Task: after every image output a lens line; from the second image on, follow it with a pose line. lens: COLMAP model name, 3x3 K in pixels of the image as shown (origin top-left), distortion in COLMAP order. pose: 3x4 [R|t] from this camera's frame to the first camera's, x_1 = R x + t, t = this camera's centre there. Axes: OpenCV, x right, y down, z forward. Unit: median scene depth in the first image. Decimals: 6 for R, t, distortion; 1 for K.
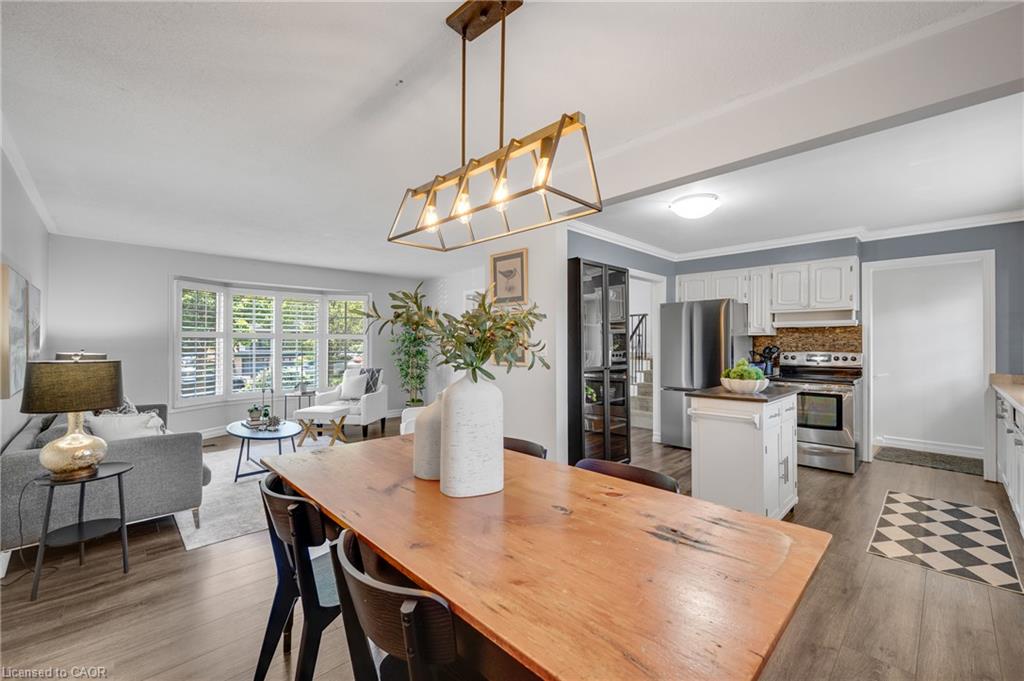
lens RADIAL K [[420.5, 0, 516.2], [0, 420.5, 344.3], [0, 0, 1]] dist [-0.000783, -0.000127]
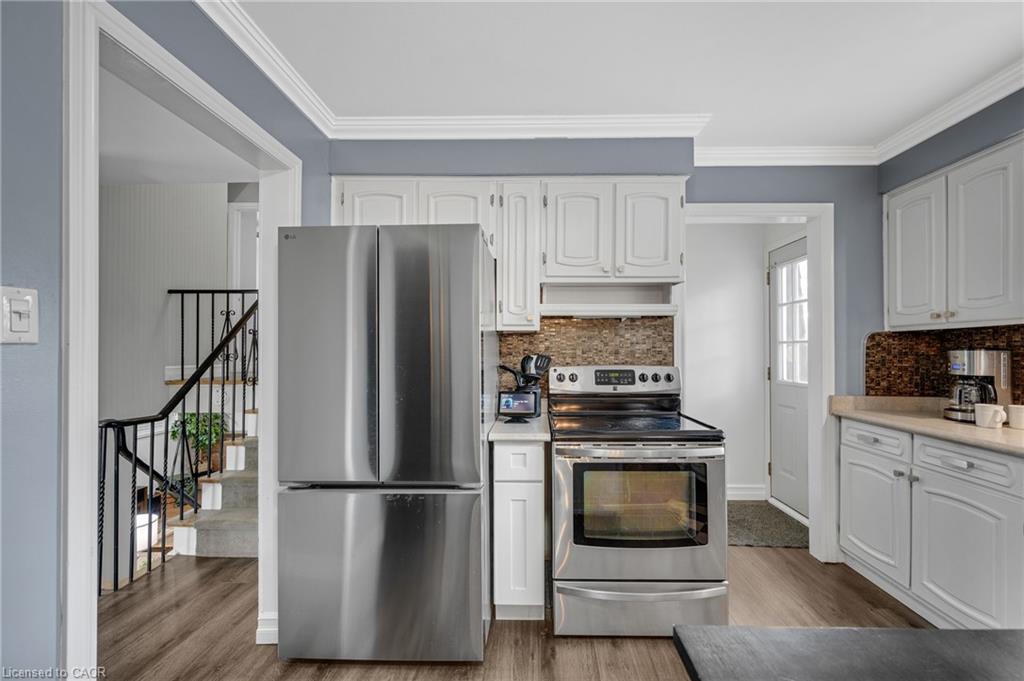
lens RADIAL K [[420.5, 0, 516.2], [0, 420.5, 344.3], [0, 0, 1]] dist [-0.000783, -0.000127]
pose [[0.731767, 0.001512, 0.681553, 0.273184], [0.001273, 0.999993, -0.003585, -0.005788], [-0.681553, 0.003491, 0.731760, 0.684111]]
